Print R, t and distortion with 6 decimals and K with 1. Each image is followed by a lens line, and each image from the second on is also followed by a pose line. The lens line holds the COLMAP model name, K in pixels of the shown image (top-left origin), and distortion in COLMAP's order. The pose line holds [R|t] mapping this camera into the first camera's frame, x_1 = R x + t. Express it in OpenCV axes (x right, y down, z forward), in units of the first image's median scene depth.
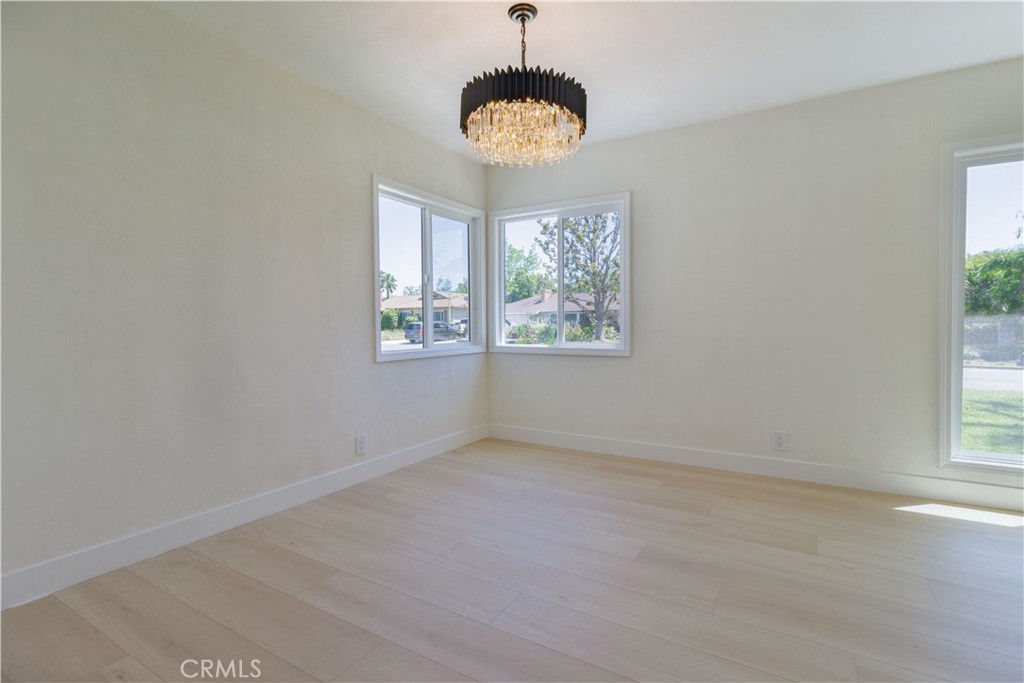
lens RADIAL K [[479.6, 0, 528.7], [0, 479.6, 336.5], [0, 0, 1]] dist [-0.009916, -0.000054]
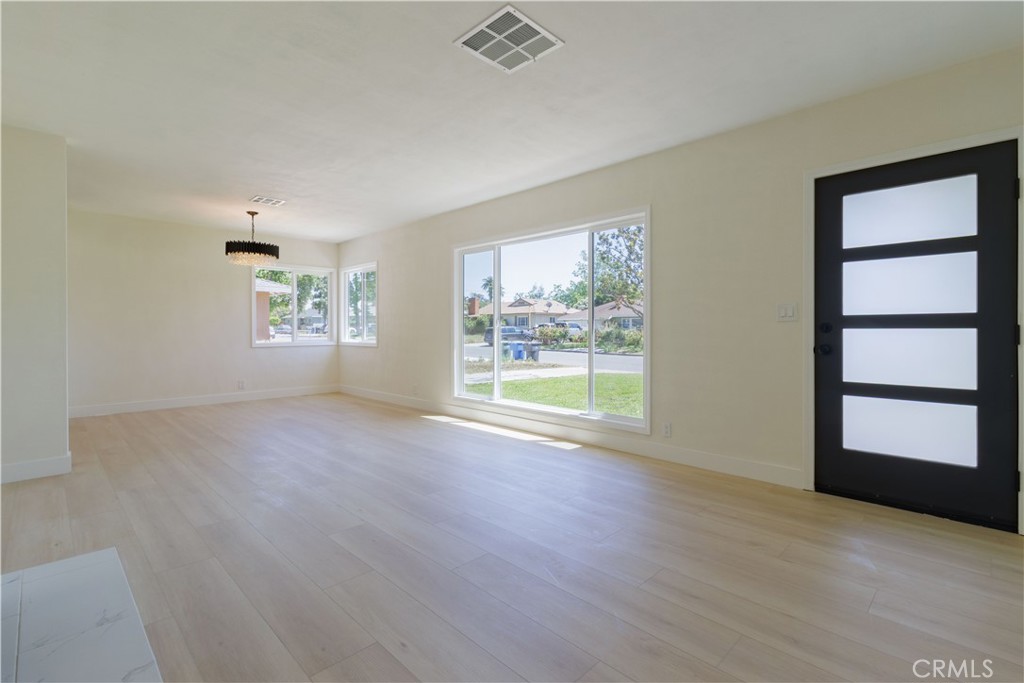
lens RADIAL K [[479.0, 0, 510.1], [0, 479.0, 329.0], [0, 0, 1]] dist [0.001818, 0.000446]
pose [[0.961611, -0.000821, -0.274415, 1.052001], [-0.006059, 0.999688, -0.024222, 0.012371], [0.274349, 0.024955, 0.961306, -0.577131]]
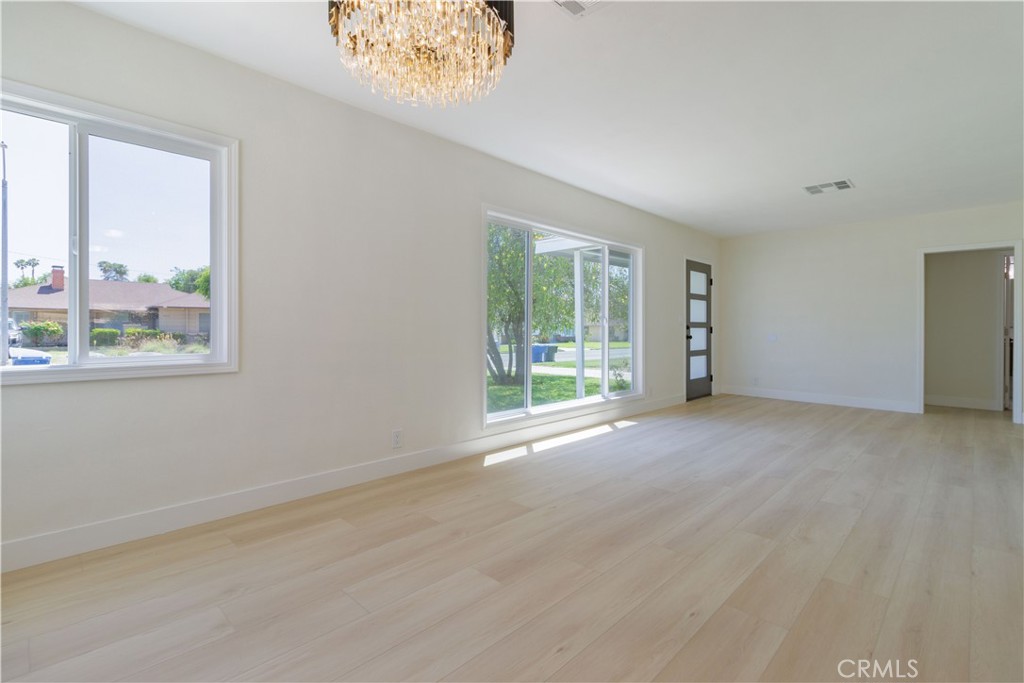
lens RADIAL K [[479.6, 0, 528.7], [0, 479.6, 336.5], [0, 0, 1]] dist [-0.009916, -0.000054]
pose [[0.232157, -0.014724, 0.972567, -0.316814], [0.020696, 0.999734, 0.010195, -0.007053], [-0.972458, 0.017761, 0.232400, 0.358266]]
